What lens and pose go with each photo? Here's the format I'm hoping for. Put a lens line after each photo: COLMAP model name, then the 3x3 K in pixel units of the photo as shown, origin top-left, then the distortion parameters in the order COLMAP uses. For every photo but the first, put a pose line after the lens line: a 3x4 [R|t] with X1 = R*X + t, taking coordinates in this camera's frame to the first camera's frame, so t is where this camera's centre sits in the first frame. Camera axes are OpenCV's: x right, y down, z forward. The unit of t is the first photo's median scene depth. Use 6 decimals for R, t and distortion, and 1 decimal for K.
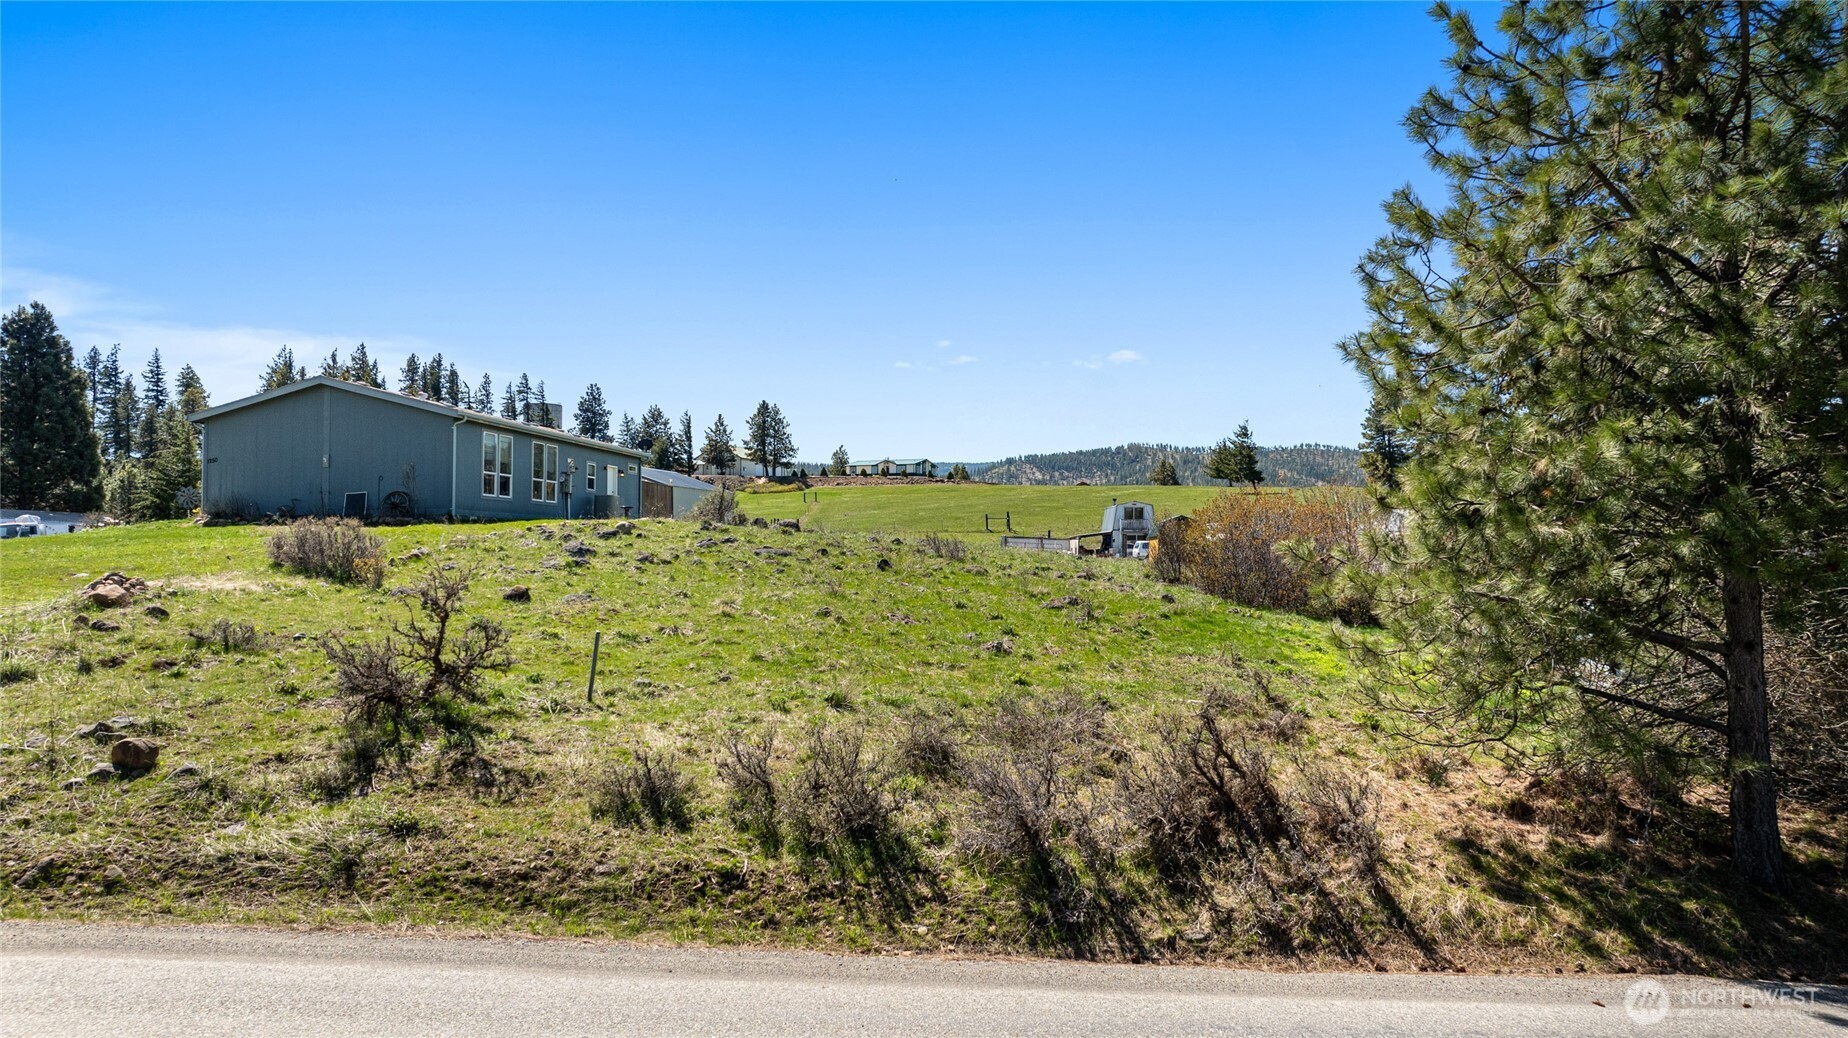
lens RADIAL K [[1293.6, 0, 924.0], [0, 1293.6, 519.0], [0, 0, 1]] dist [-0.035154, 0.034592]
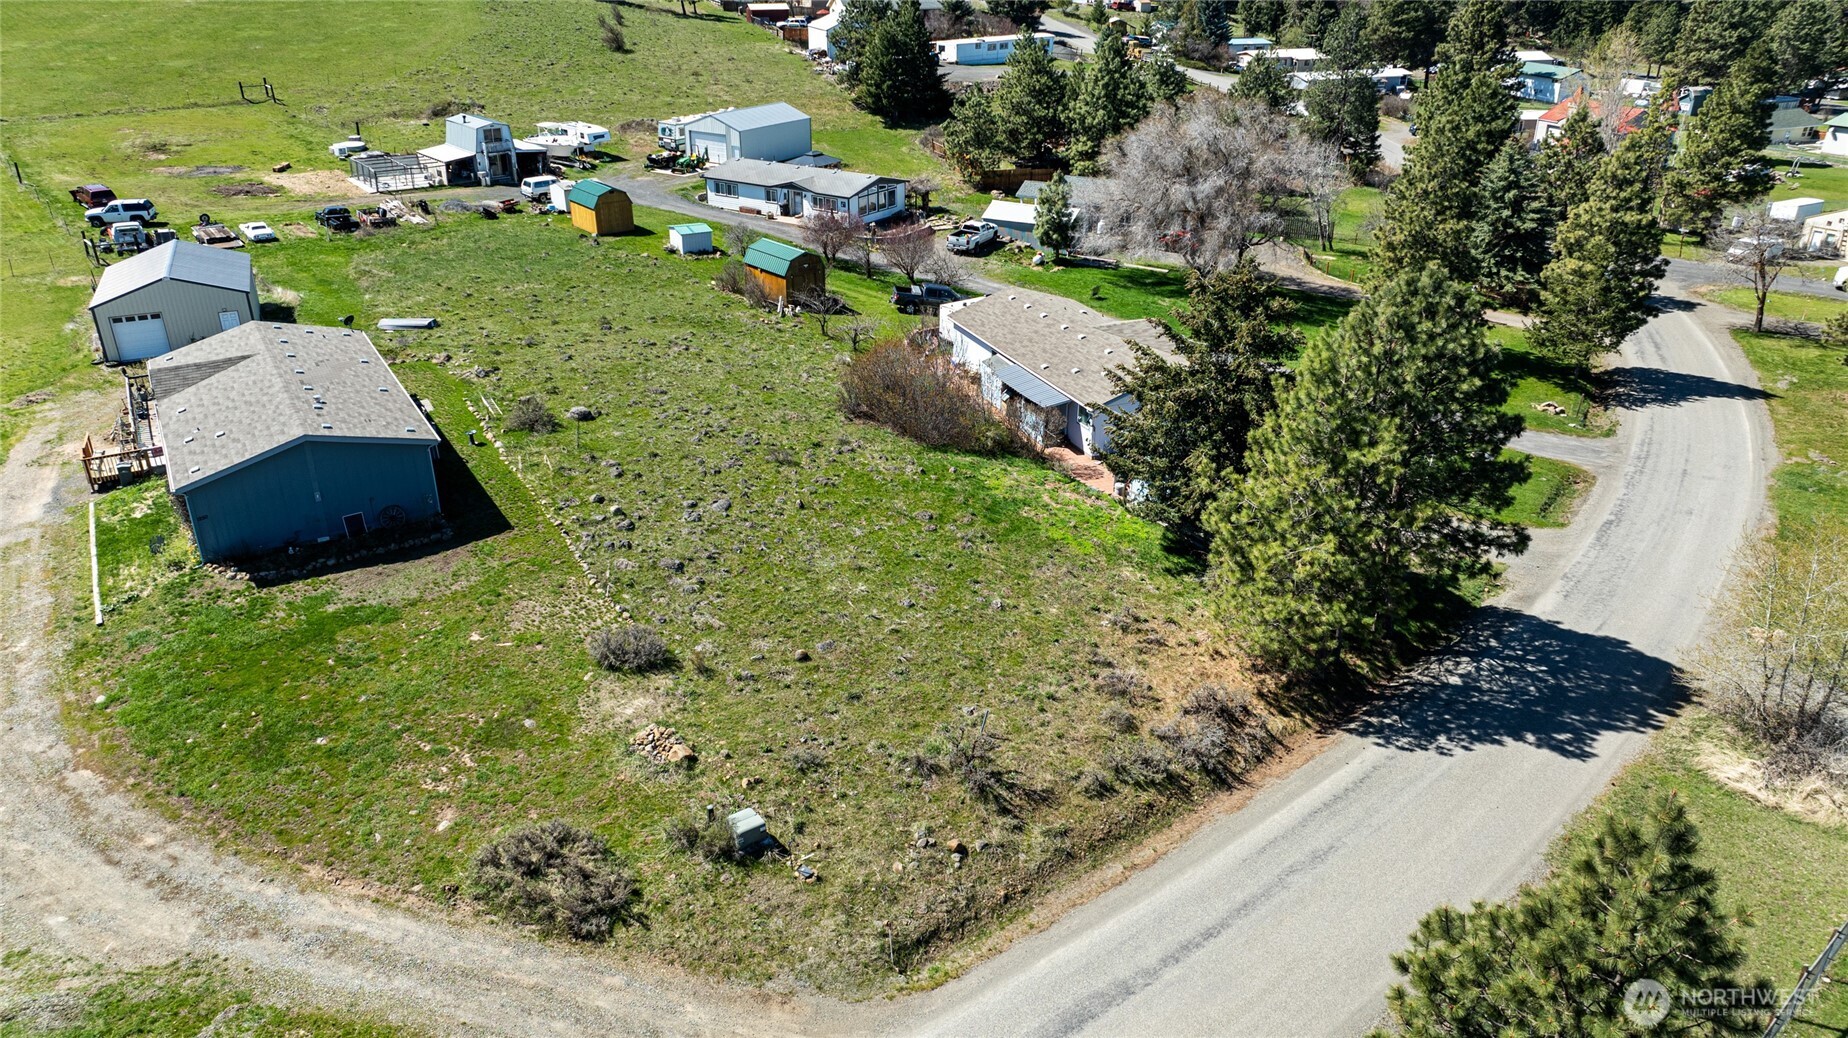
lens RADIAL K [[1299.7, 0, 924.0], [0, 1299.7, 519.0], [0, 0, 1]] dist [-0.019528, -0.001886]
pose [[0.775179, -0.271771, 0.570297, -0.833569], [-0.018317, 0.892689, 0.450301, -0.673792], [-0.631476, -0.359510, 0.687015, -0.230047]]
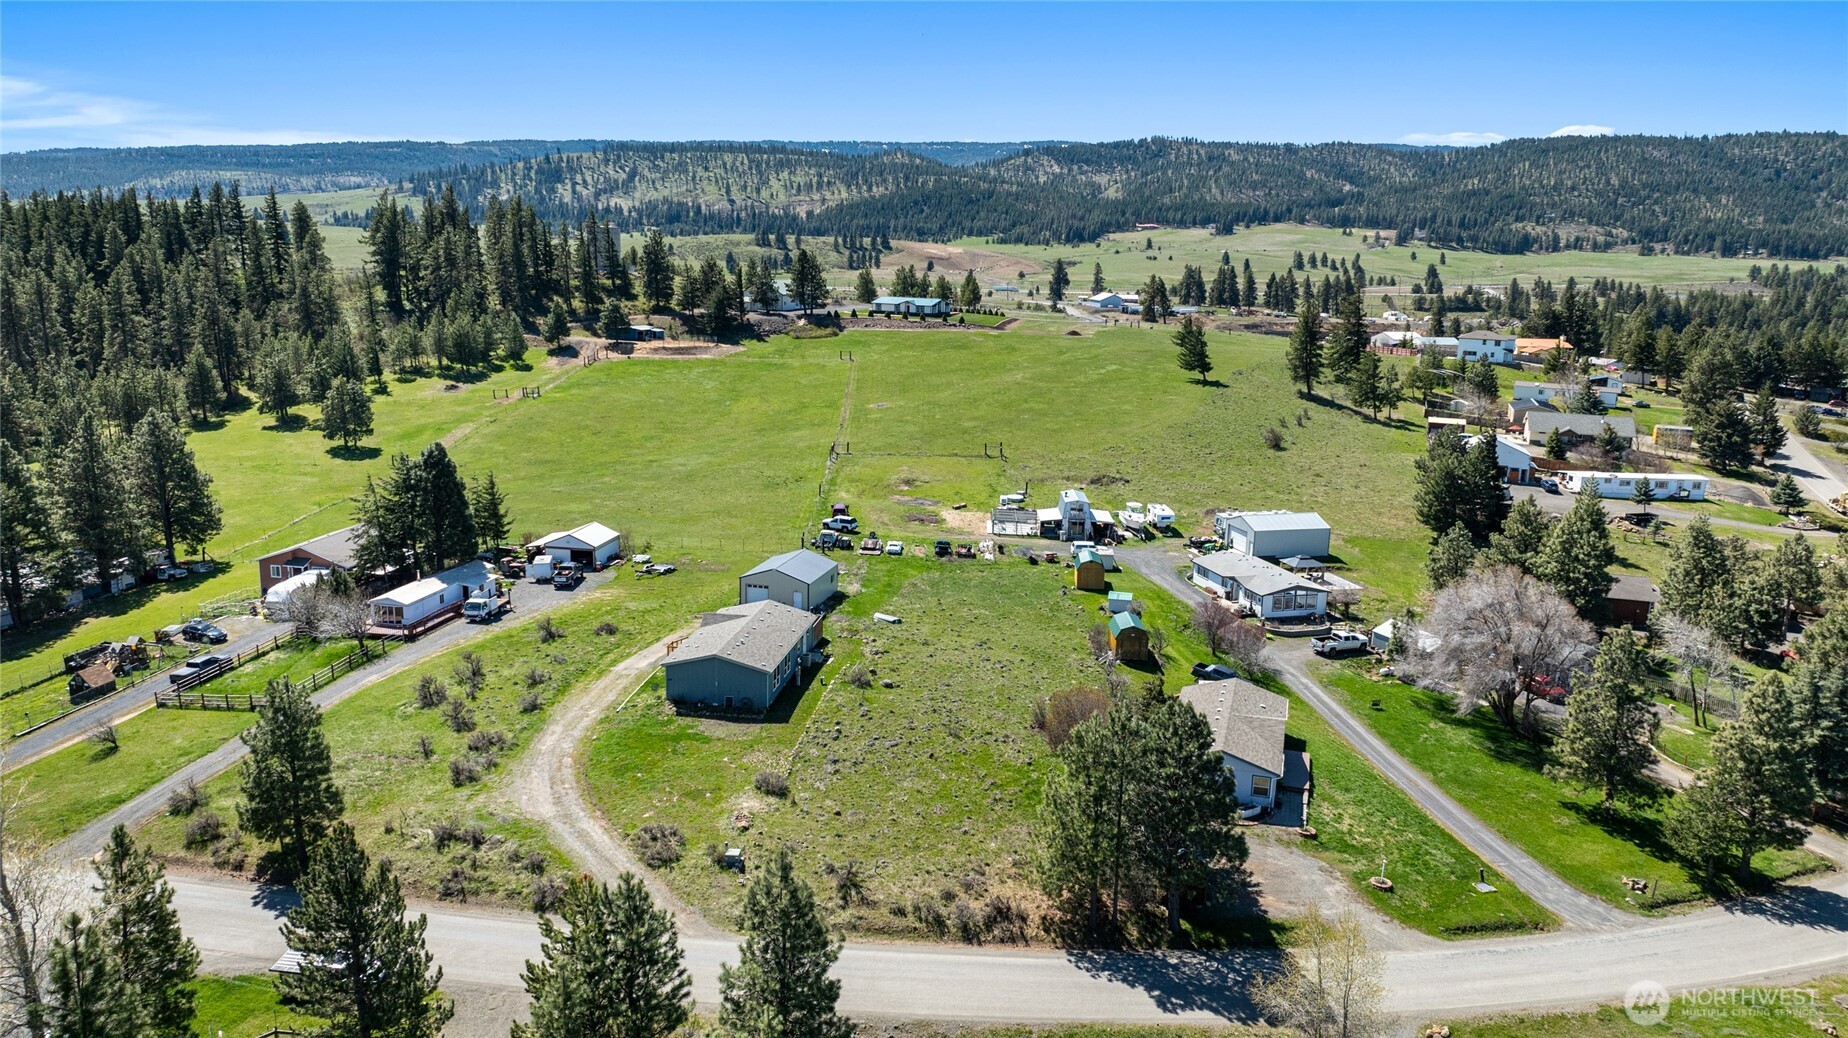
lens RADIAL K [[1322.5, 0, 924.0], [0, 1322.5, 519.0], [0, 0, 1]] dist [-0.000514, -0.053709]
pose [[0.999709, 0.023908, -0.003089, -0.050272], [-0.022496, 0.971266, 0.236933, -1.172154], [0.008665, -0.236794, 0.971521, -1.758028]]
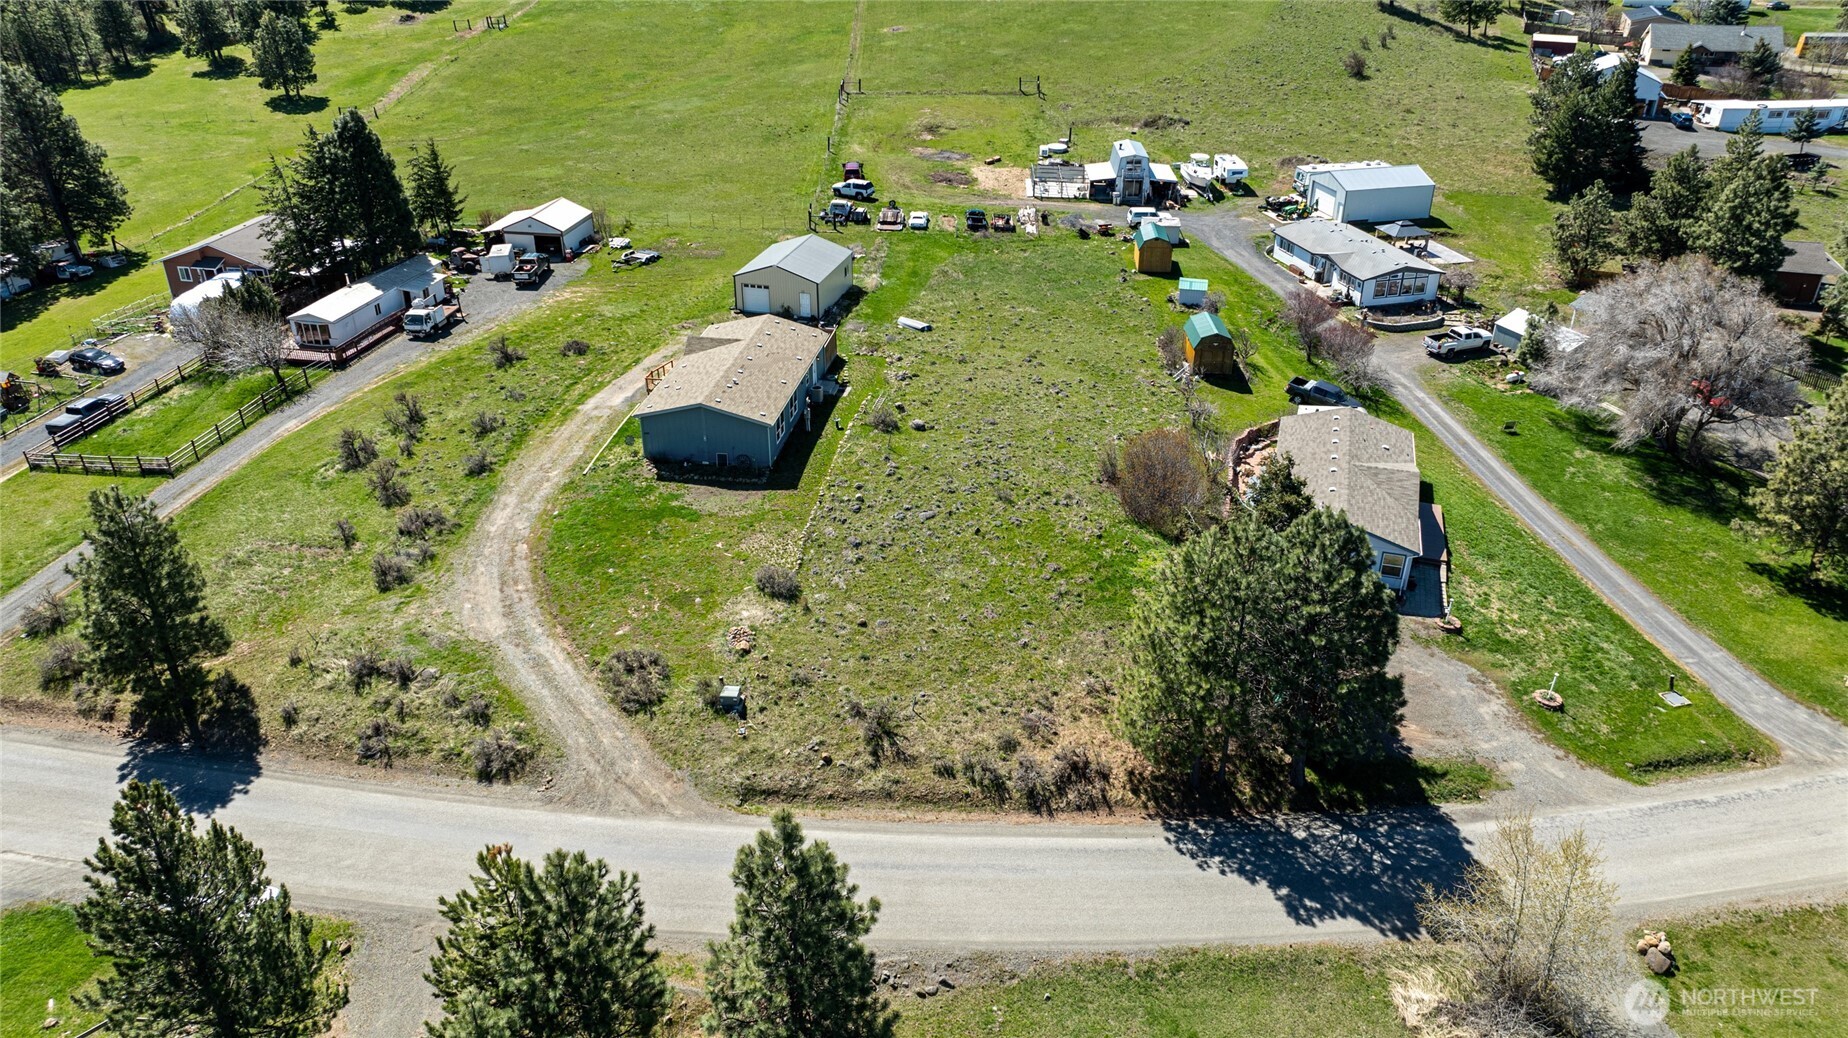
lens RADIAL K [[1293.6, 0, 924.0], [0, 1293.6, 519.0], [0, 0, 1]] dist [-0.035154, 0.034592]
pose [[0.999883, 0.008565, -0.012635, -0.096599], [-0.001010, 0.863020, 0.505168, -1.138249], [0.015231, -0.505097, 0.862928, -0.989490]]
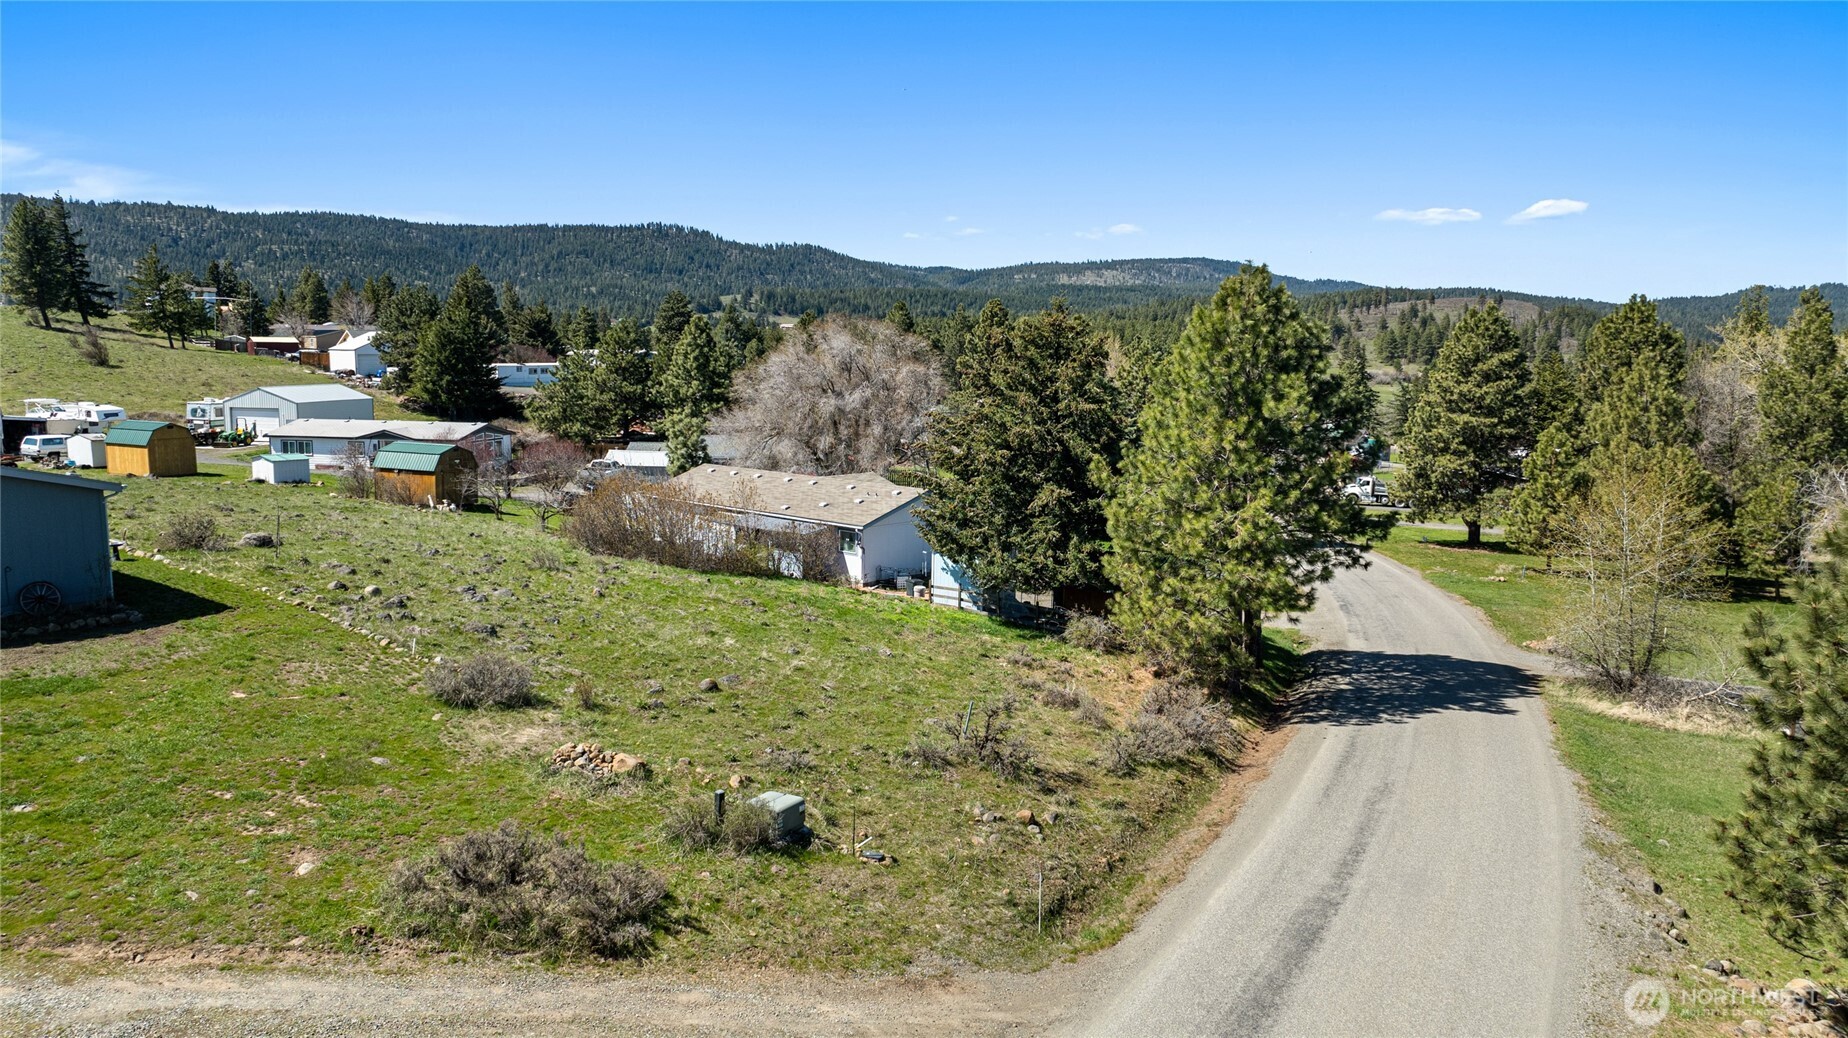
lens RADIAL K [[1299.7, 0, 924.0], [0, 1299.7, 519.0], [0, 0, 1]] dist [-0.019528, -0.001886]
pose [[0.464940, -0.113984, 0.877974, -1.009613], [-0.038416, 0.988146, 0.148630, -0.242227], [-0.884508, -0.102832, 0.455050, 0.107709]]
